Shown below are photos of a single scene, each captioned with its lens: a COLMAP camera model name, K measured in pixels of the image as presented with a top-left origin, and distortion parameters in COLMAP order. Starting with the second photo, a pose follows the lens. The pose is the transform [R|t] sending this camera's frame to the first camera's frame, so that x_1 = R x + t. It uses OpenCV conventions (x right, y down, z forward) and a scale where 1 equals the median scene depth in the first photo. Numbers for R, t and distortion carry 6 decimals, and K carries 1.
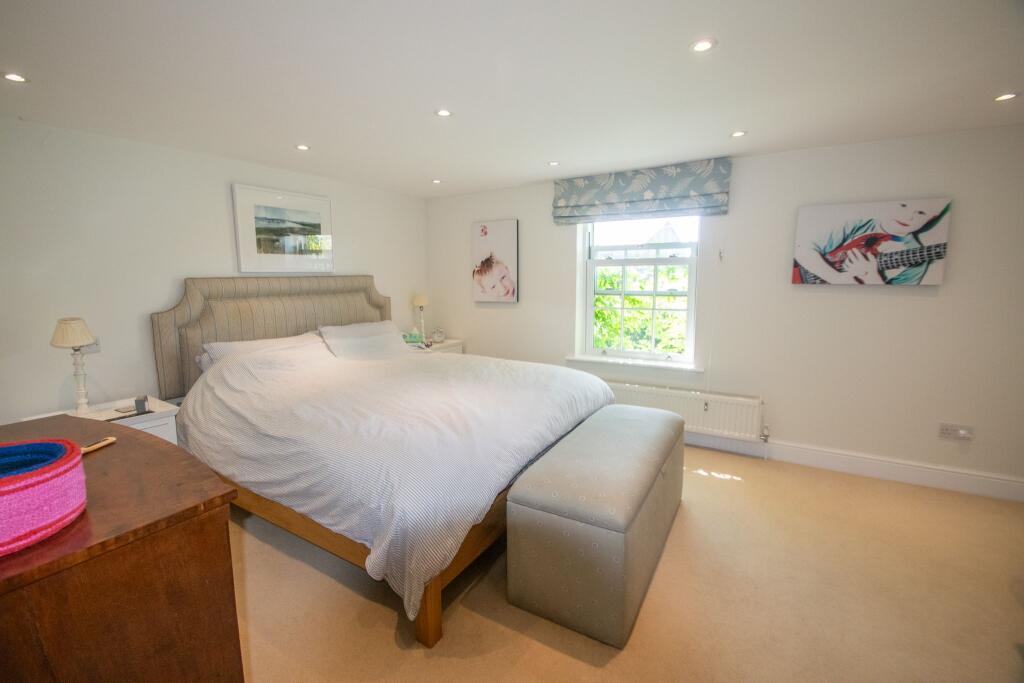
lens RADIAL K [[445.3, 0, 498.9], [0, 445.3, 336.0], [0, 0, 1]] dist [-0.000289, -0.000416]
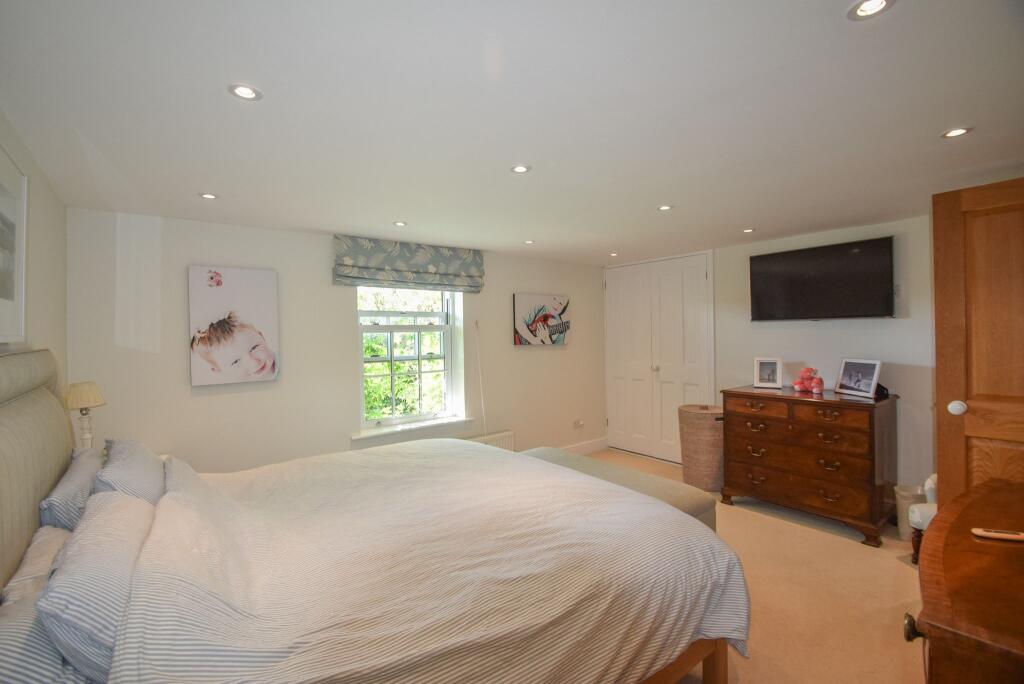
lens RADIAL K [[445.3, 0, 498.9], [0, 445.3, 336.5], [0, 0, 1]] dist [-0.000289, -0.000416]
pose [[0.359594, -0.003357, 0.933103, -0.621434], [0.140841, 0.988732, -0.050719, -0.069585], [-0.922418, 0.149658, 0.356015, 0.467408]]
